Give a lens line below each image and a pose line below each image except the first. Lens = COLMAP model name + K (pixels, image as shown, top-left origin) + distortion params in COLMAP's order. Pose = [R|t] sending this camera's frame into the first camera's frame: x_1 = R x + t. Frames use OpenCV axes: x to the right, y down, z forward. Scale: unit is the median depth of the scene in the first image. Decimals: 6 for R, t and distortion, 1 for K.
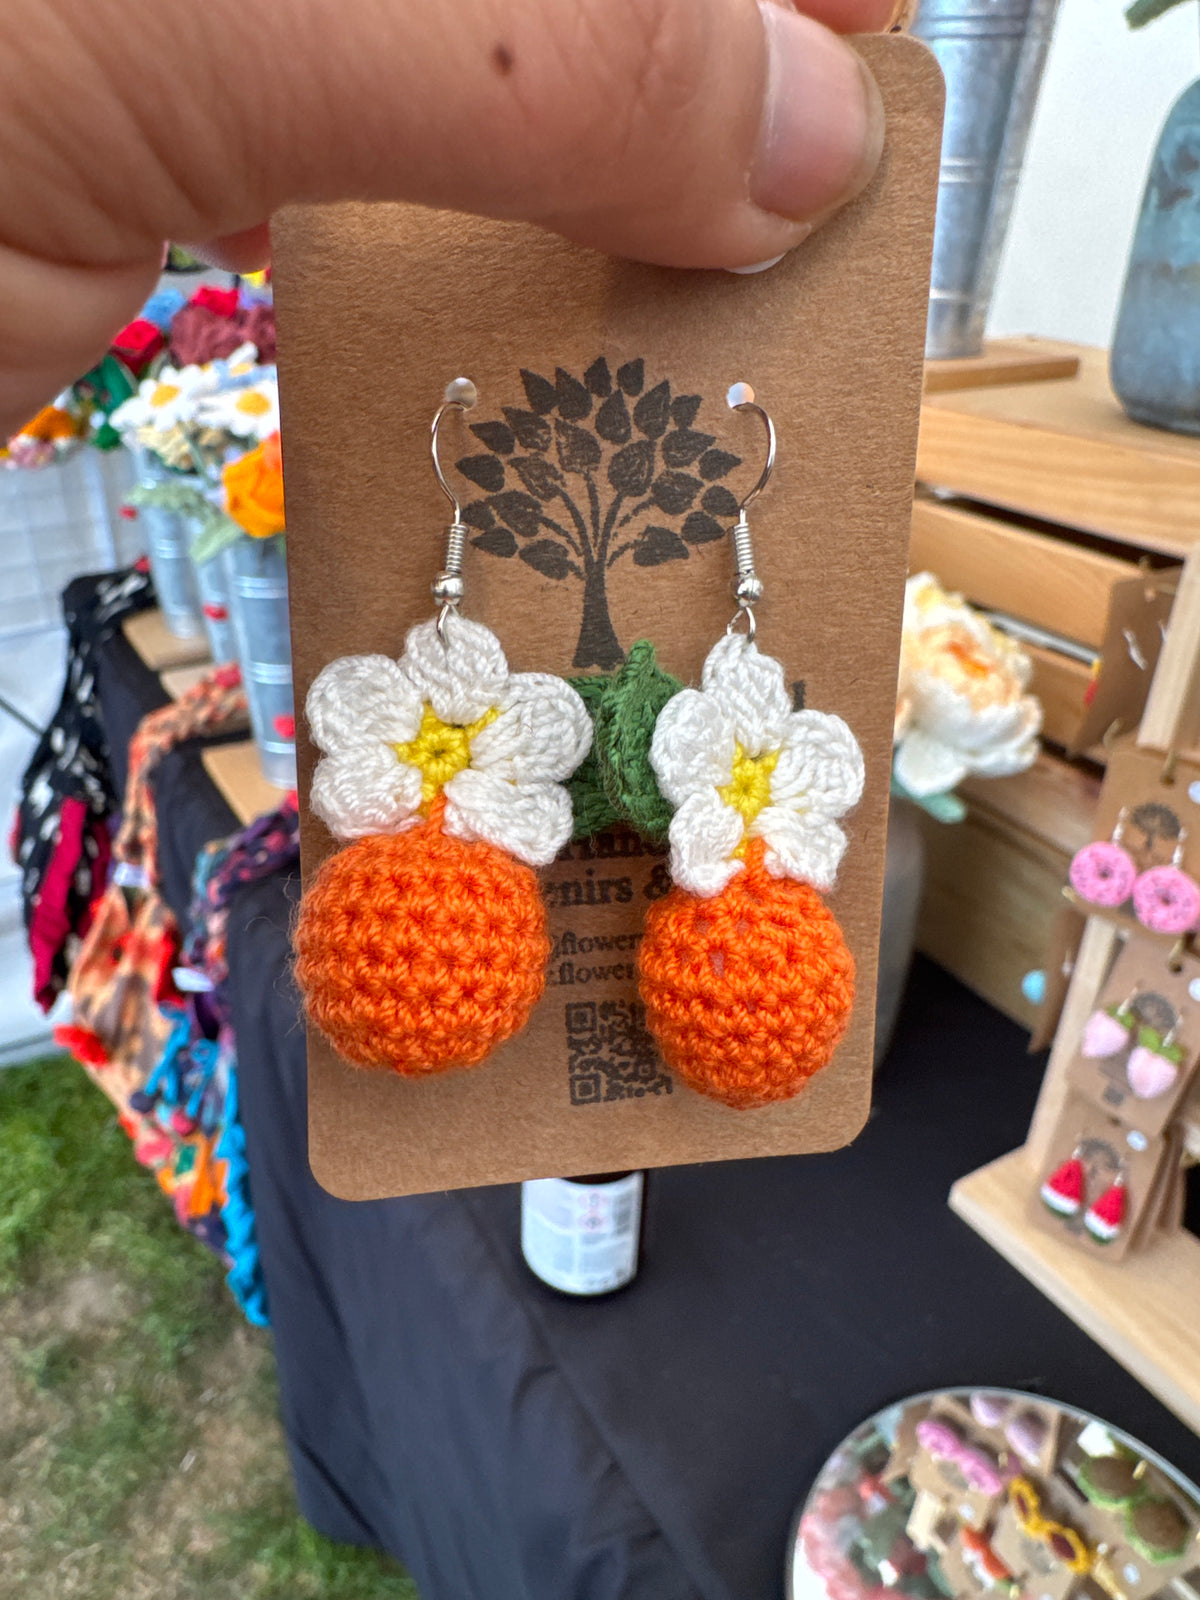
lens RADIAL K [[1148.2, 0, 598.2], [0, 1148.2, 803.9], [0, 0, 1]] dist [-0.005091, 0.003533]
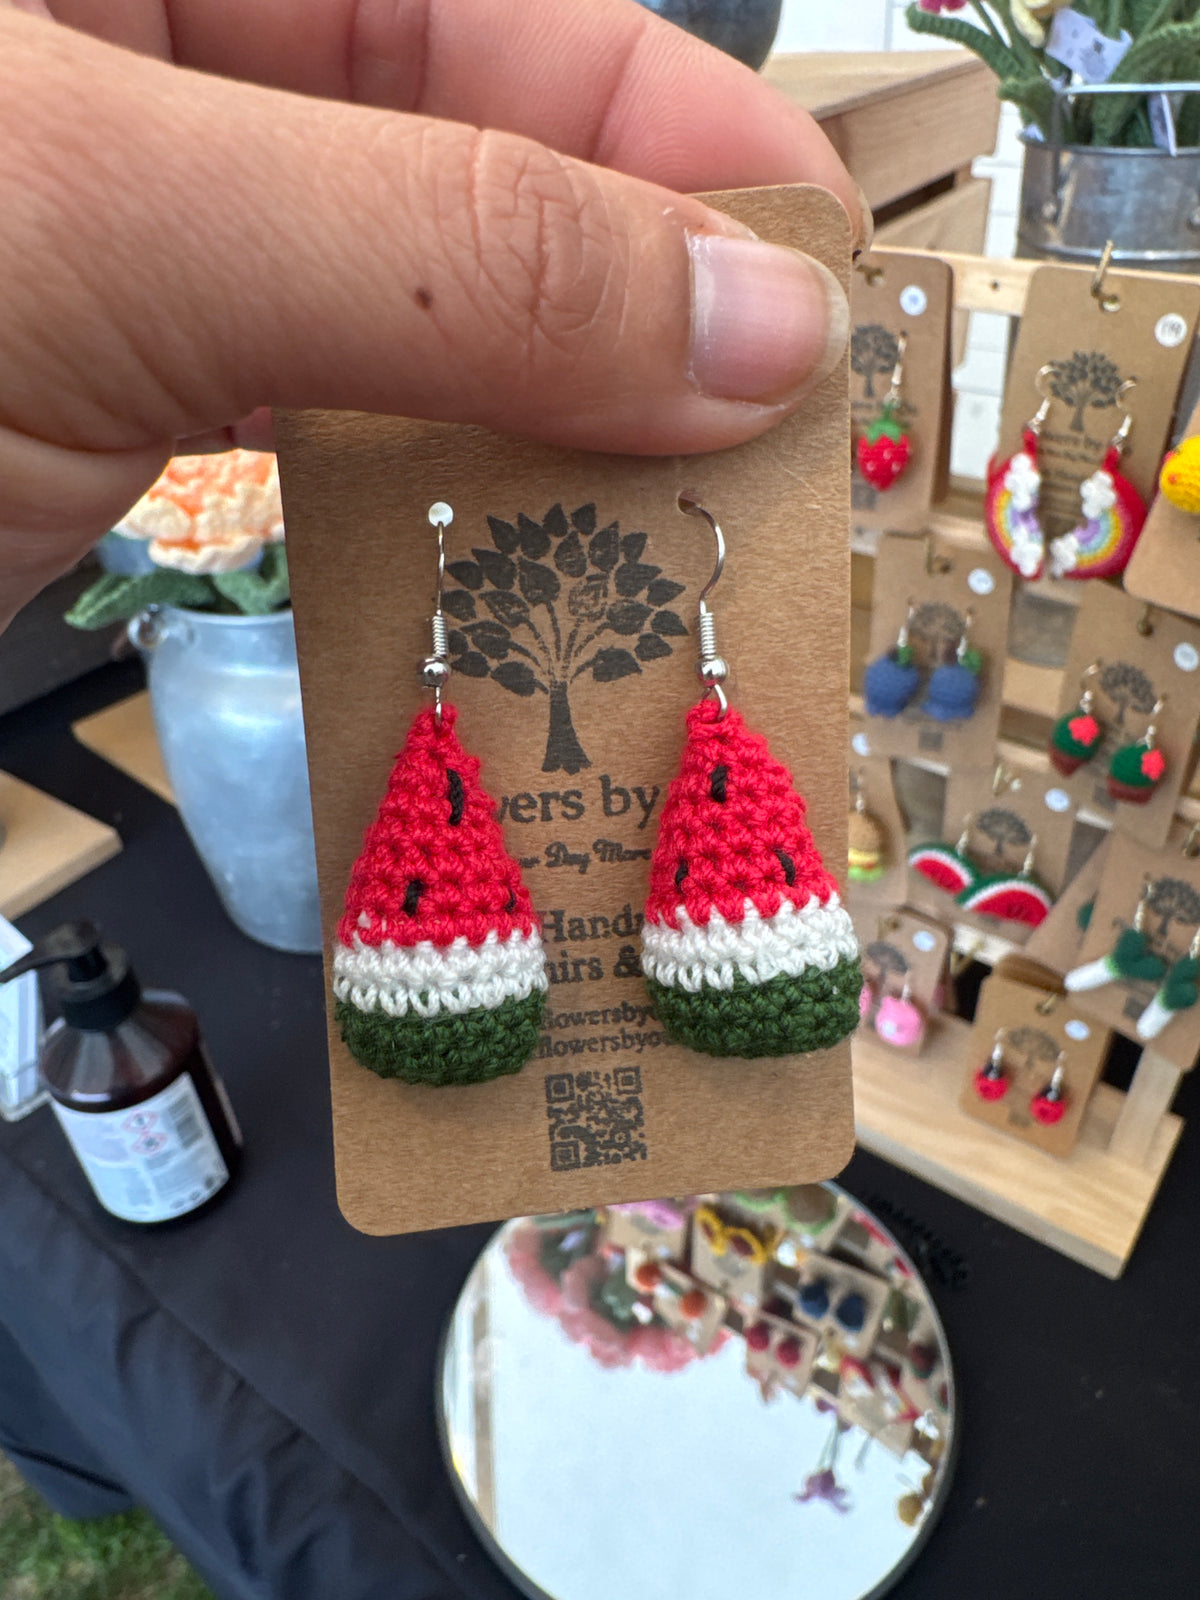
lens RADIAL K [[1148.2, 0, 598.2], [0, 1148.2, 803.9], [0, 0, 1]] dist [-0.005091, 0.003533]
pose [[0.923756, -0.287763, 0.252721, 0.090803], [0.249404, 0.952776, 0.173252, 0.029064], [-0.290642, -0.097013, 0.951901, 0.053295]]
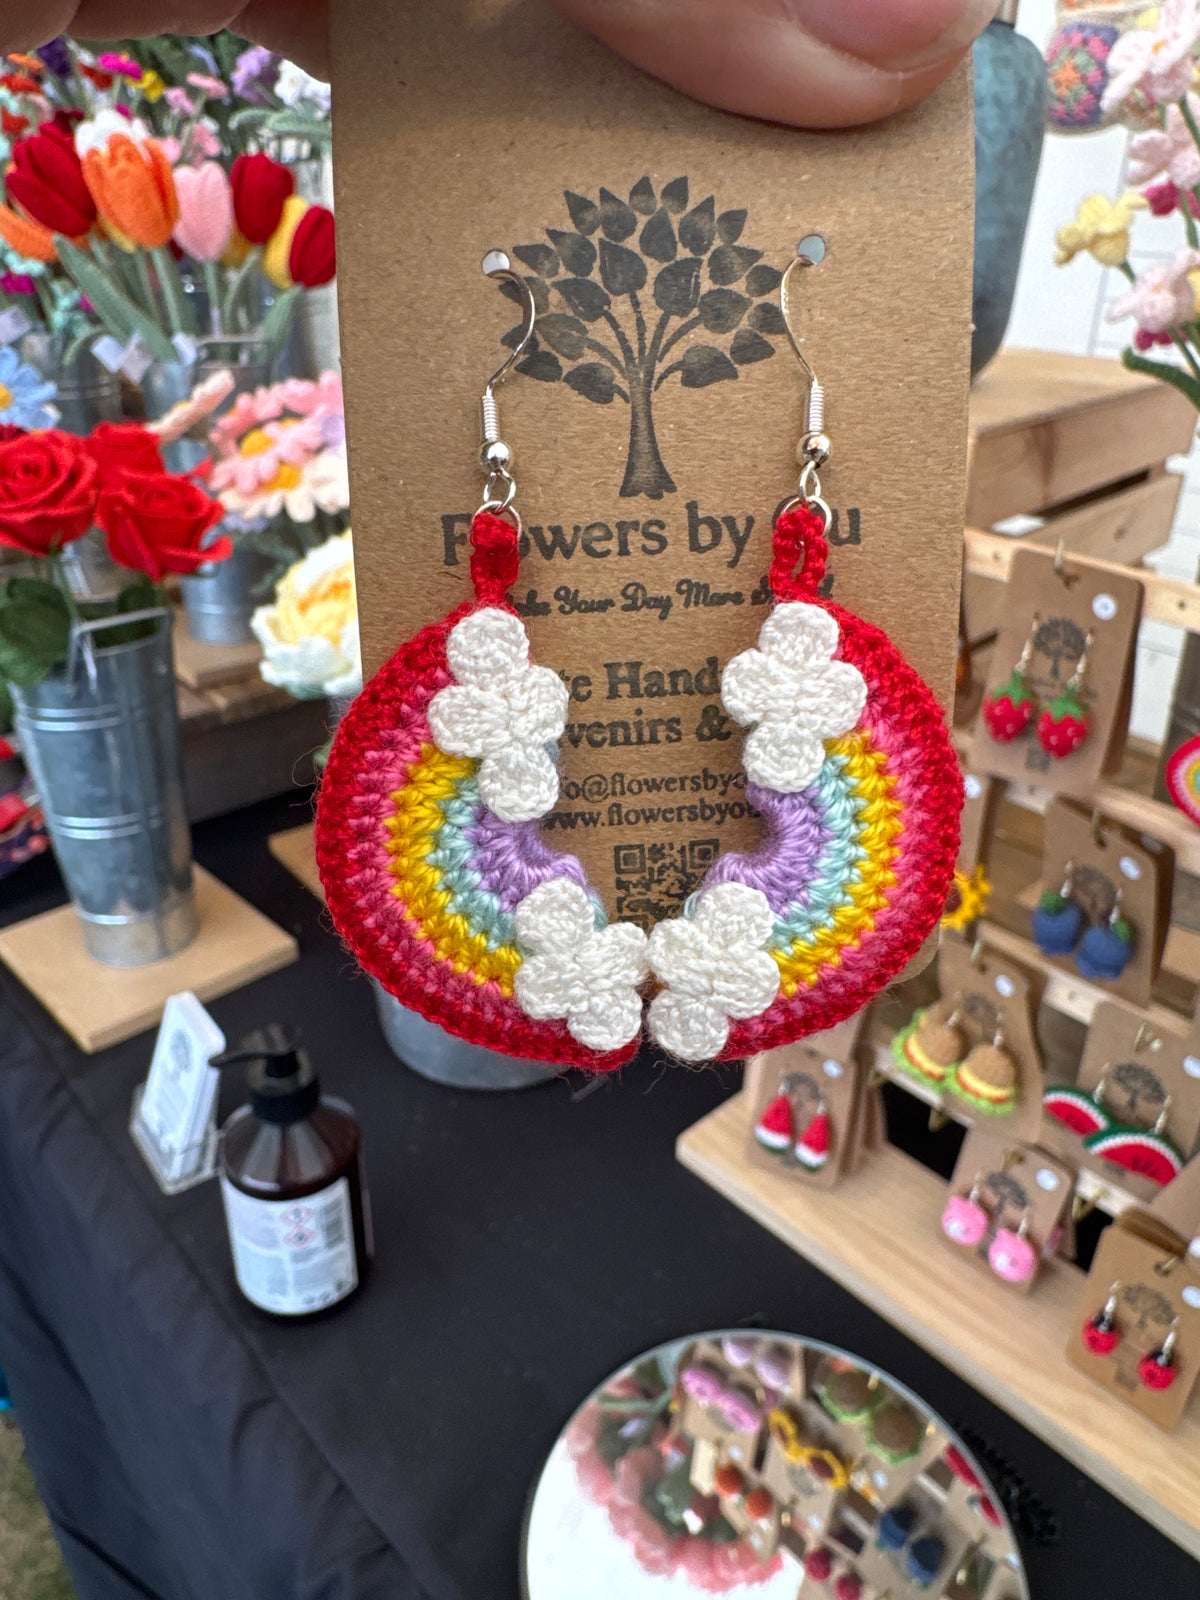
lens RADIAL K [[1148.2, 0, 598.2], [0, 1148.2, 803.9], [0, 0, 1]] dist [-0.005091, 0.003533]
pose [[0.977346, -0.106356, 0.182984, 0.056048], [0.105449, 0.994316, 0.014707, 0.010346], [-0.183508, 0.004922, 0.983006, 0.009803]]
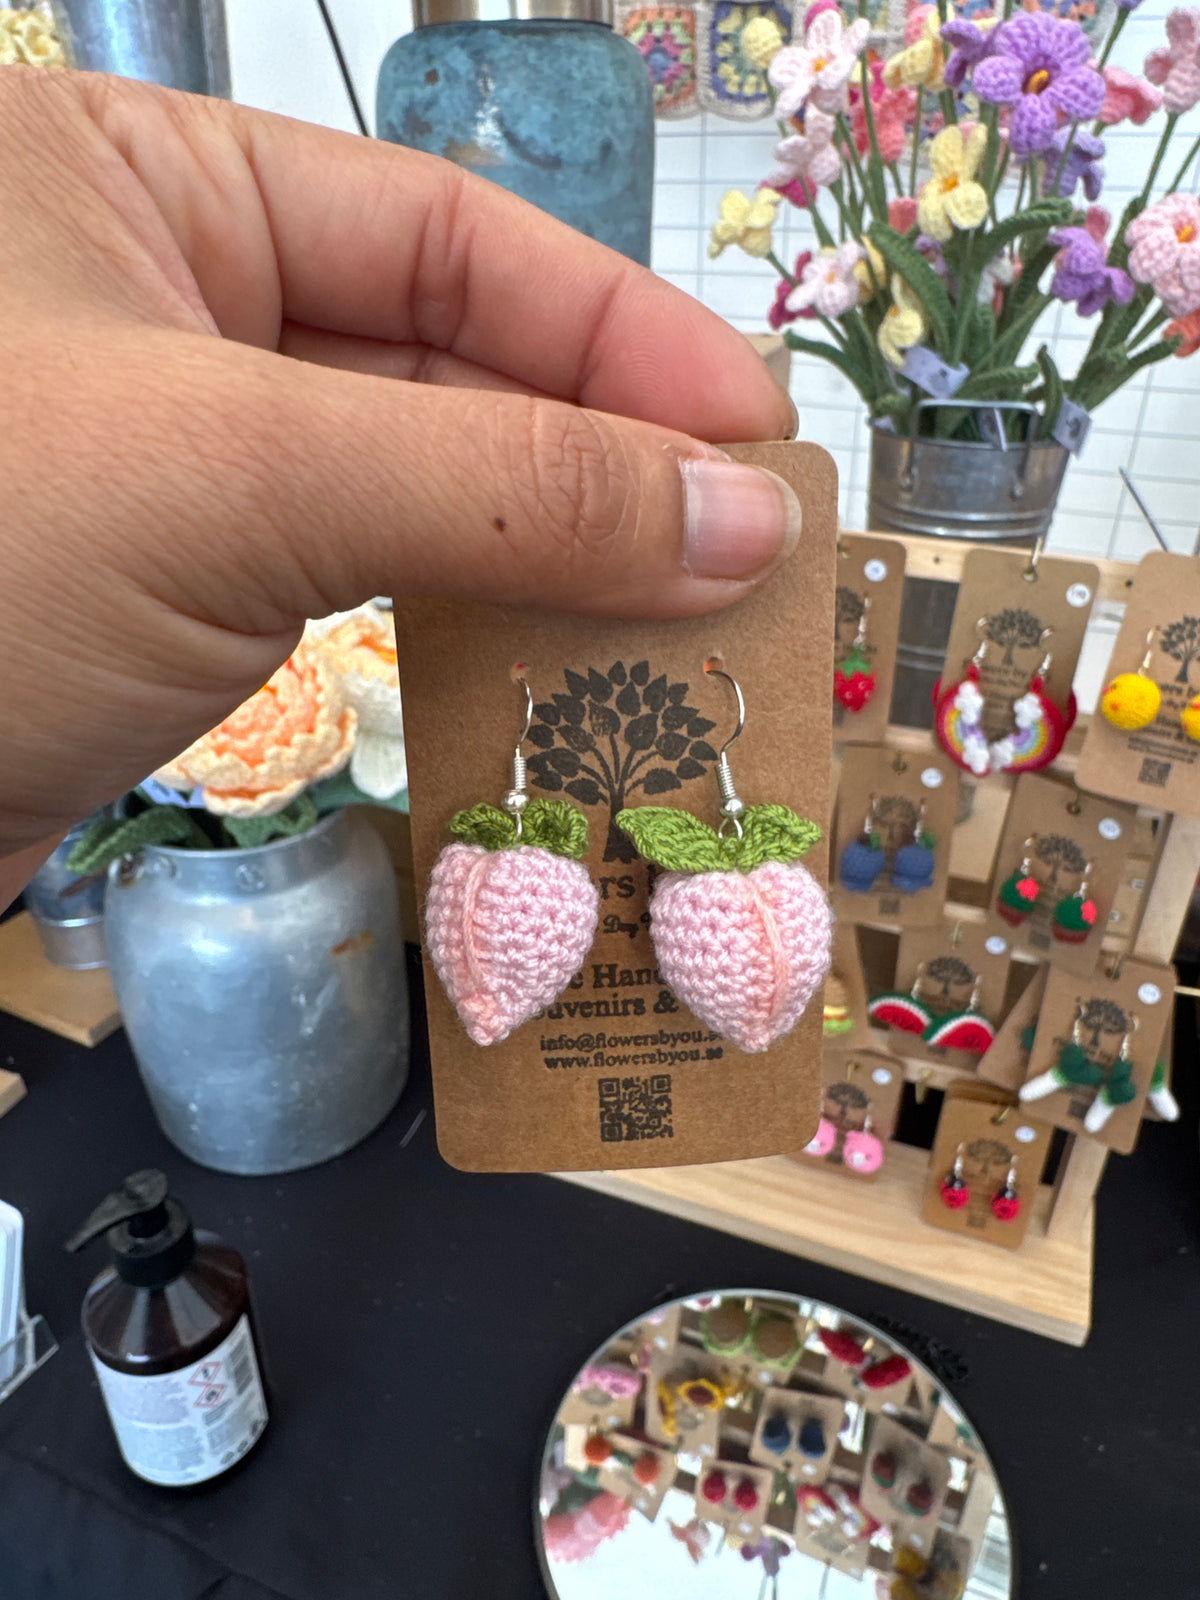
lens RADIAL K [[1148.2, 0, 598.2], [0, 1148.2, 803.9], [0, 0, 1]] dist [-0.005091, 0.003533]
pose [[0.797492, -0.317564, 0.512990, -0.040182], [0.304189, 0.945924, 0.112679, -0.032880], [-0.521033, 0.066185, 0.850967, 0.053829]]
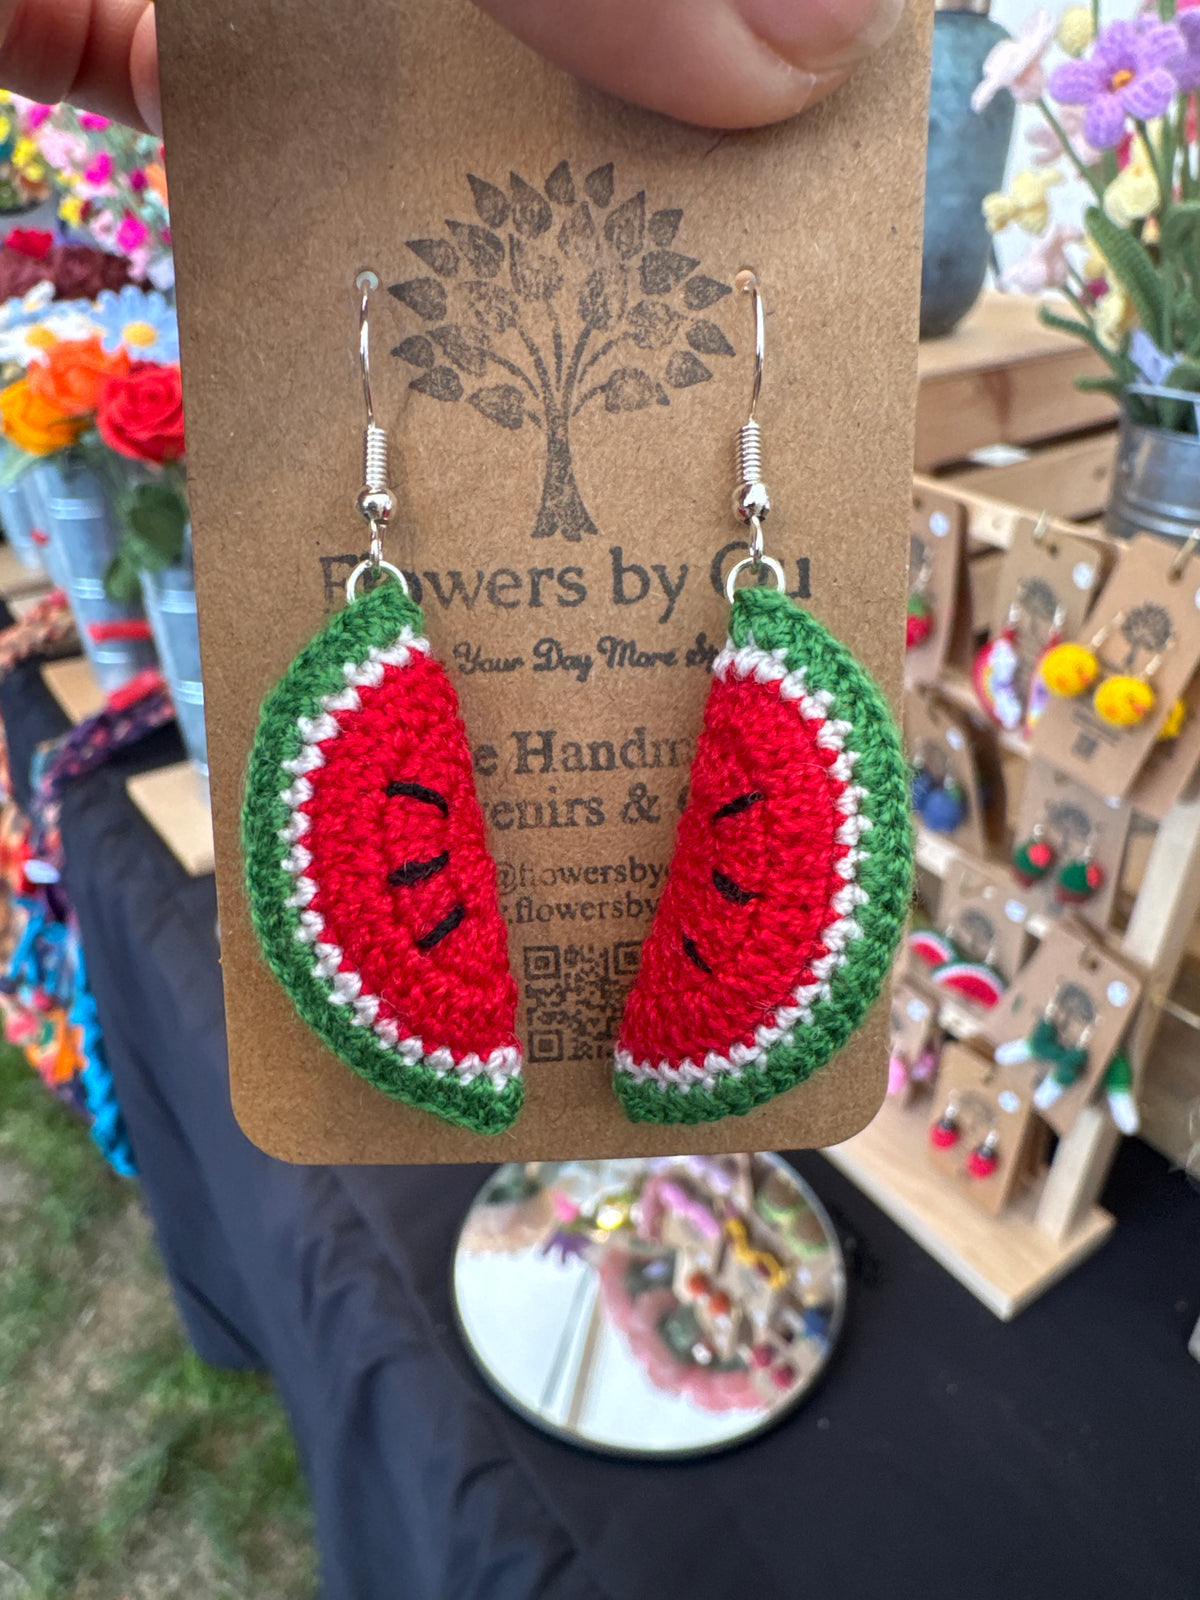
lens RADIAL K [[1150.5, 0, 598.8], [0, 1150.5, 805.1], [0, 0, 1]] dist [-0.002804, 0.001520]
pose [[0.997667, -0.050558, 0.045871, 0.136636], [0.048035, 0.997356, 0.054533, 0.055253], [-0.048507, -0.052202, 0.997458, -0.130986]]
